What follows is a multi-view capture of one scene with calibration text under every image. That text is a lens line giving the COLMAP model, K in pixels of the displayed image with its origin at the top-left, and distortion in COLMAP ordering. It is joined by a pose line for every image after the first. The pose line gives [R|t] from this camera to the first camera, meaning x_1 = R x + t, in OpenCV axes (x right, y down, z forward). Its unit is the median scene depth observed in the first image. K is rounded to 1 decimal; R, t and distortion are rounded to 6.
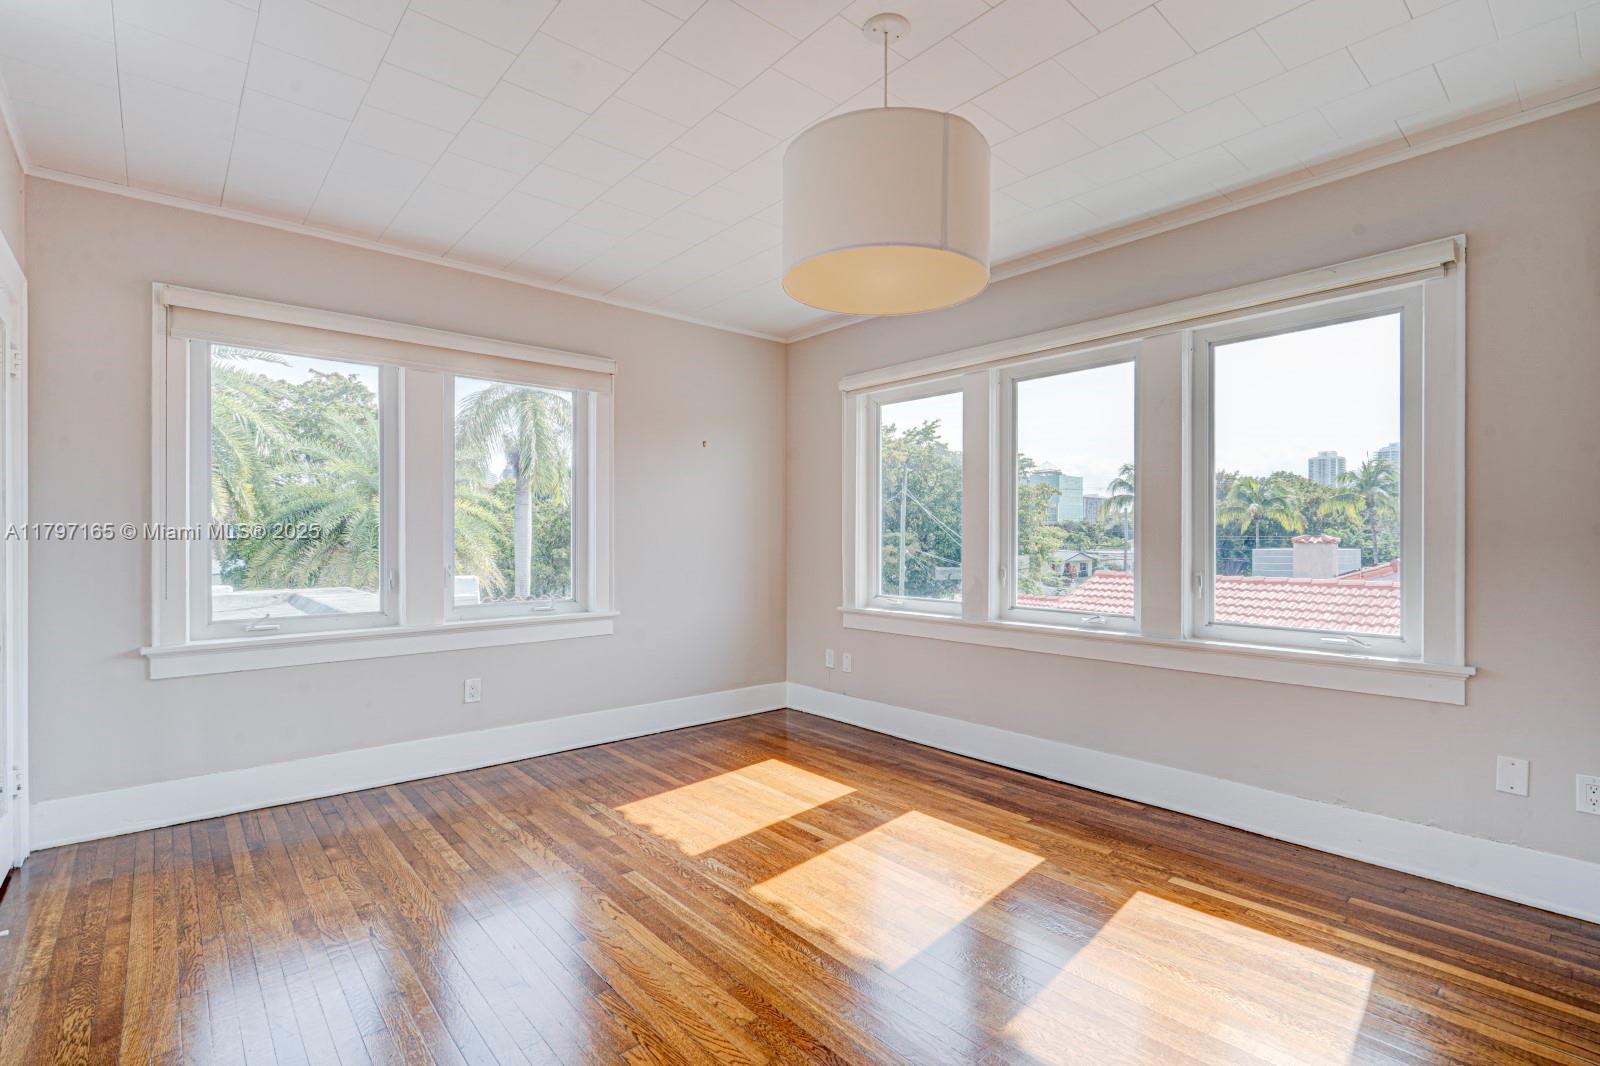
lens RADIAL K [[733.7, 0, 816.6], [0, 733.7, 535.3], [0, 0, 1]] dist [-0.008483, 0.004824]
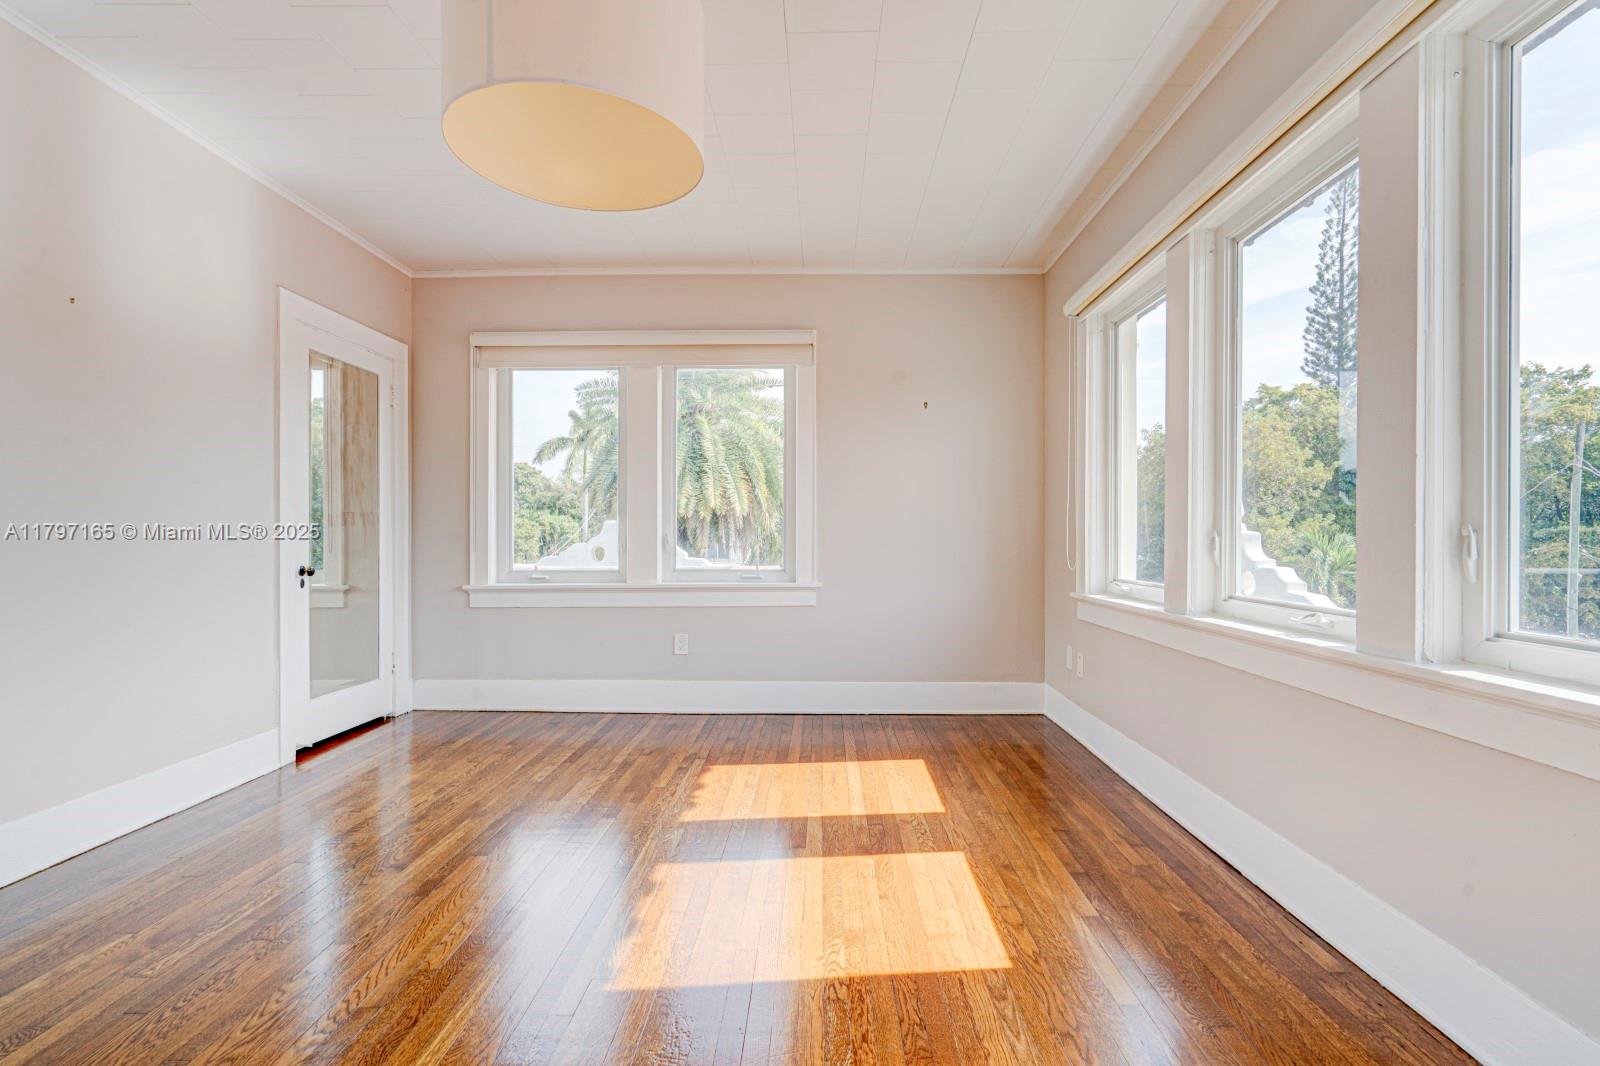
lens RADIAL K [[733.7, 0, 805.7], [0, 733.7, 535.7], [0, 0, 1]] dist [-0.008483, 0.004824]
pose [[0.745155, -0.001244, -0.666890, 0.474451], [0.002545, 0.999996, 0.000978, 0.048741], [0.666886, -0.002426, 0.745156, 0.315744]]
